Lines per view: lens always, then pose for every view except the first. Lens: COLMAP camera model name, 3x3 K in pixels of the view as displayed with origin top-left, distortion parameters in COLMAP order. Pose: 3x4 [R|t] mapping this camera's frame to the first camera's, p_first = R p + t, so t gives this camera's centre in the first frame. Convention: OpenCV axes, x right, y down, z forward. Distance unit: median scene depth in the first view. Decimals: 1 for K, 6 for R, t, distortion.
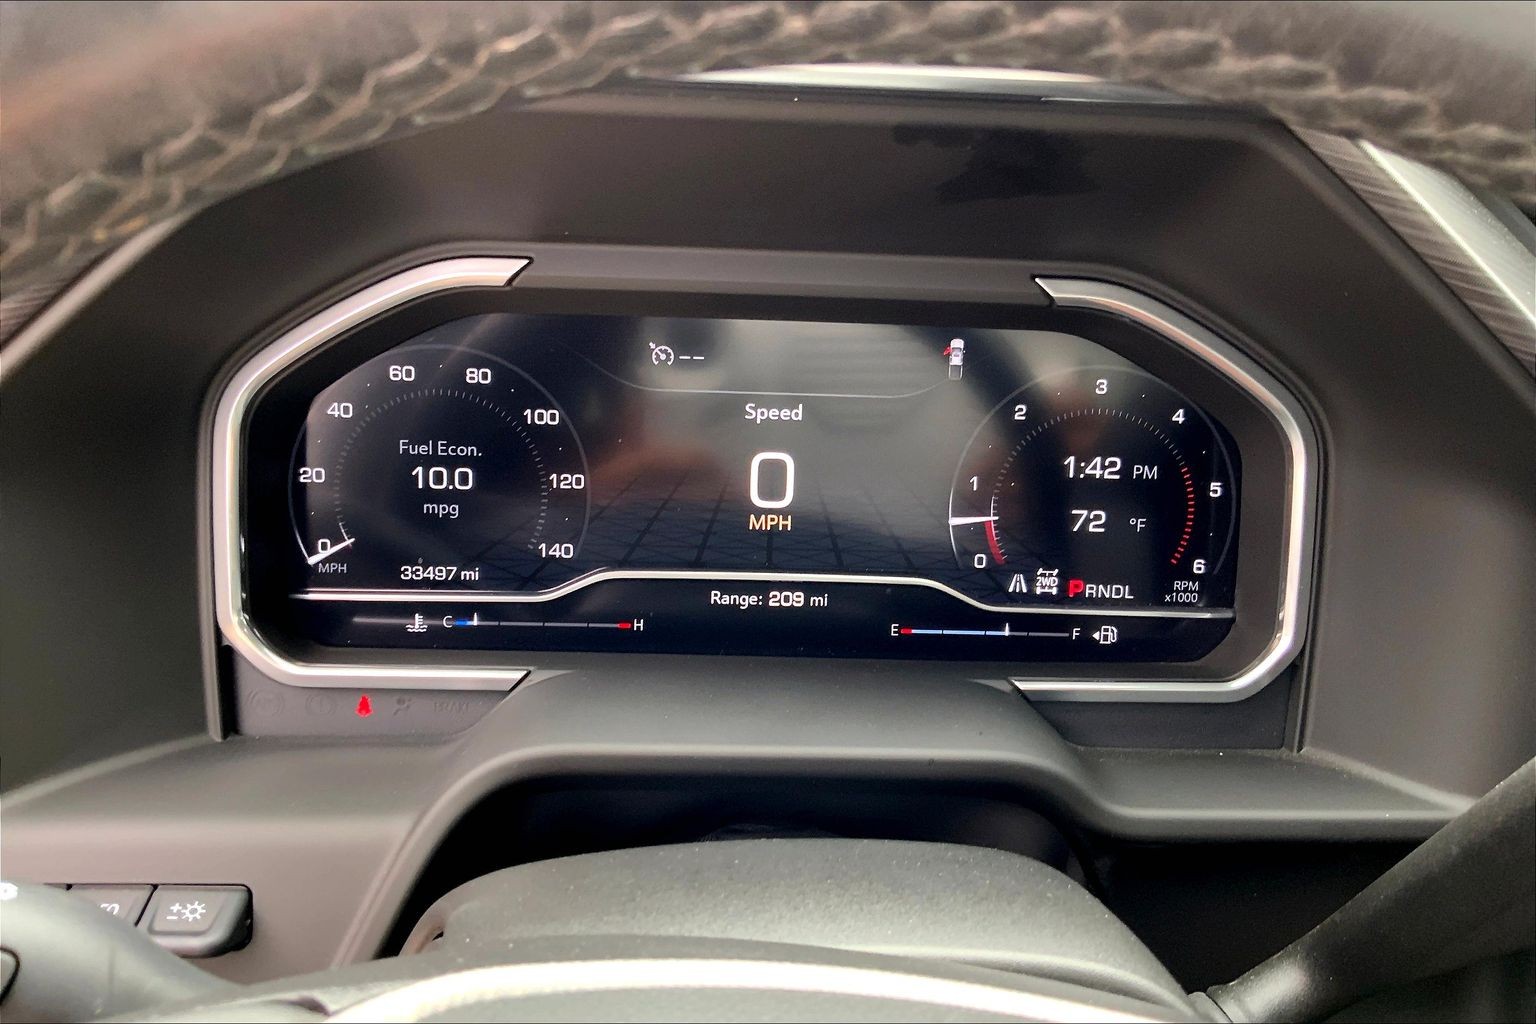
lens RADIAL K [[1277.2, 0, 768.0], [0, 1277.2, 512.0], [0, 0, 1]] dist [0.109937, -0.250150]
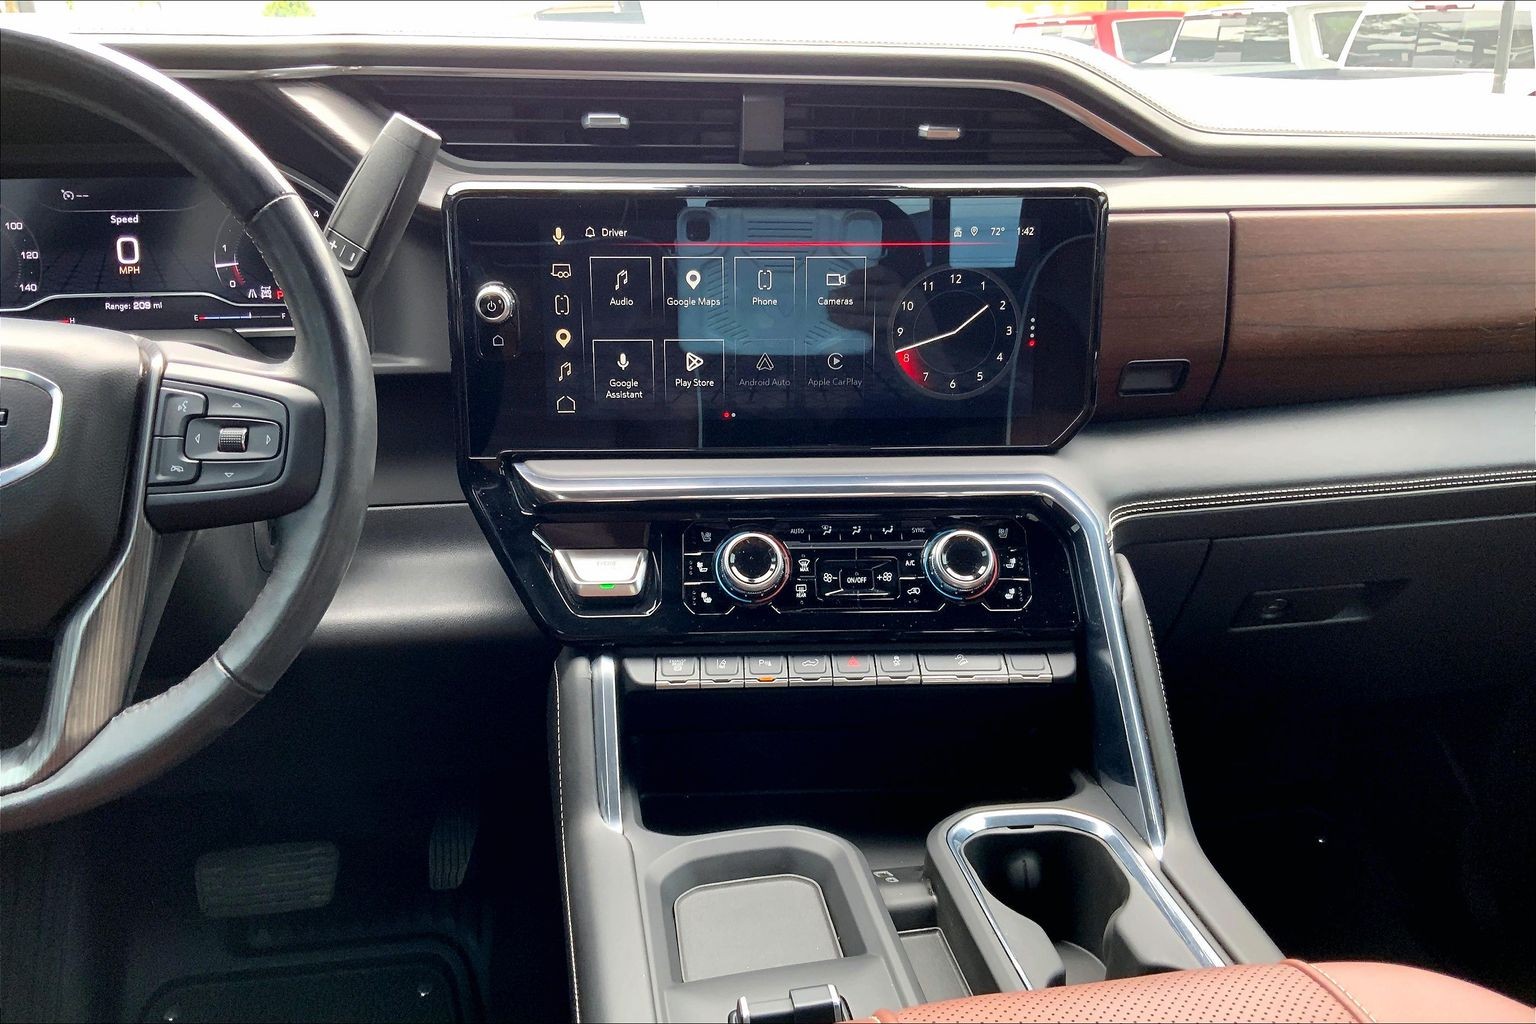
lens RADIAL K [[1277.2, 0, 768.0], [0, 1277.2, 512.0], [0, 0, 1]] dist [0.109937, -0.250150]
pose [[0.990873, -0.070853, 0.114679, 0.803007], [0.067799, 0.997238, 0.030316, 0.428858], [-0.116510, -0.022264, 0.992940, -1.340315]]
